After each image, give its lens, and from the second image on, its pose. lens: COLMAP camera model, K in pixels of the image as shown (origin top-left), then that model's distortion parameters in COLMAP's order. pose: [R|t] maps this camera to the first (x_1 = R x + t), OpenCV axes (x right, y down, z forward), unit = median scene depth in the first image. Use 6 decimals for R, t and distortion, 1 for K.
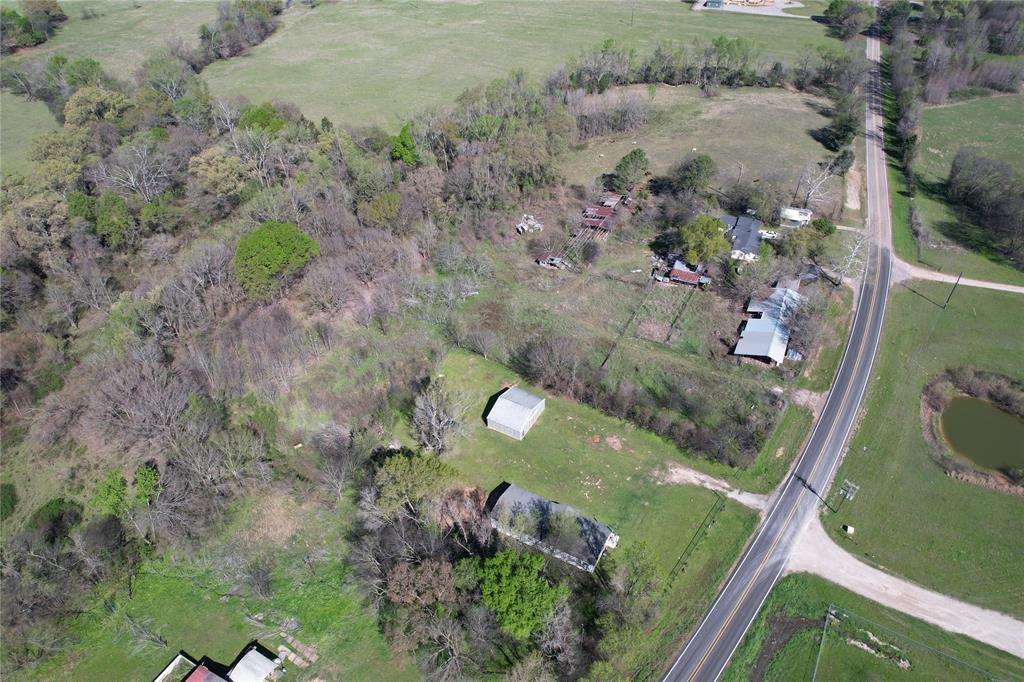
lens RADIAL K [[656.9, 0, 515.7], [0, 656.9, 343.8], [0, 0, 1]] dist [-0.079746, 0.073868]
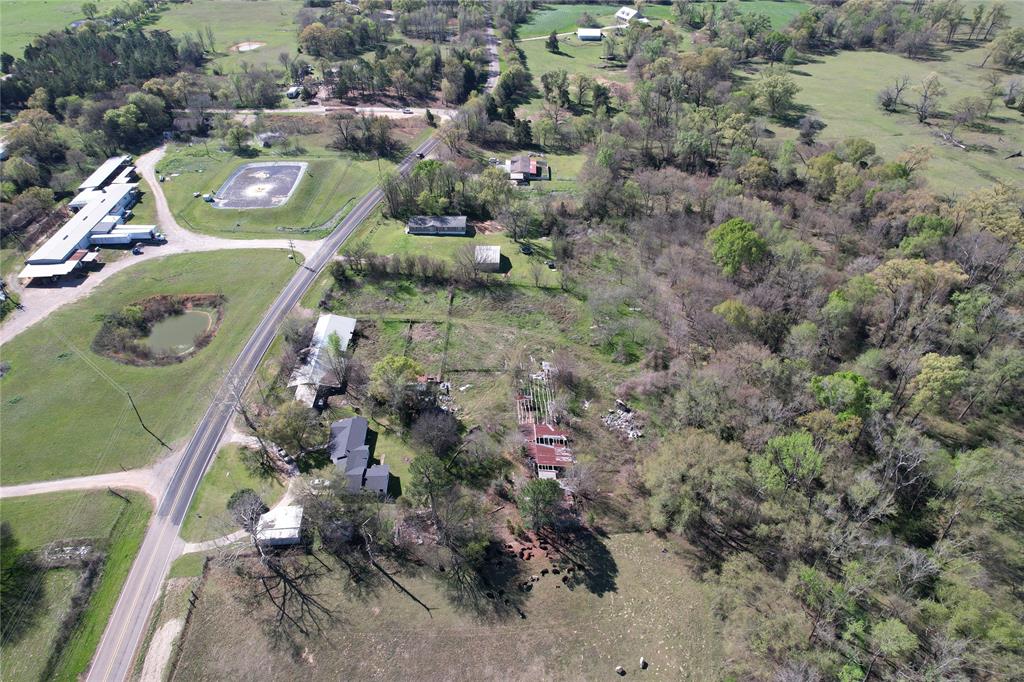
lens RADIAL K [[656.9, 0, 515.7], [0, 656.9, 343.8], [0, 0, 1]] dist [-0.079746, 0.073868]
pose [[-0.884400, 0.295181, -0.361532, 0.557828], [-0.290101, 0.259142, 0.921242, -1.283724], [0.365621, 0.919627, -0.143553, 1.398601]]
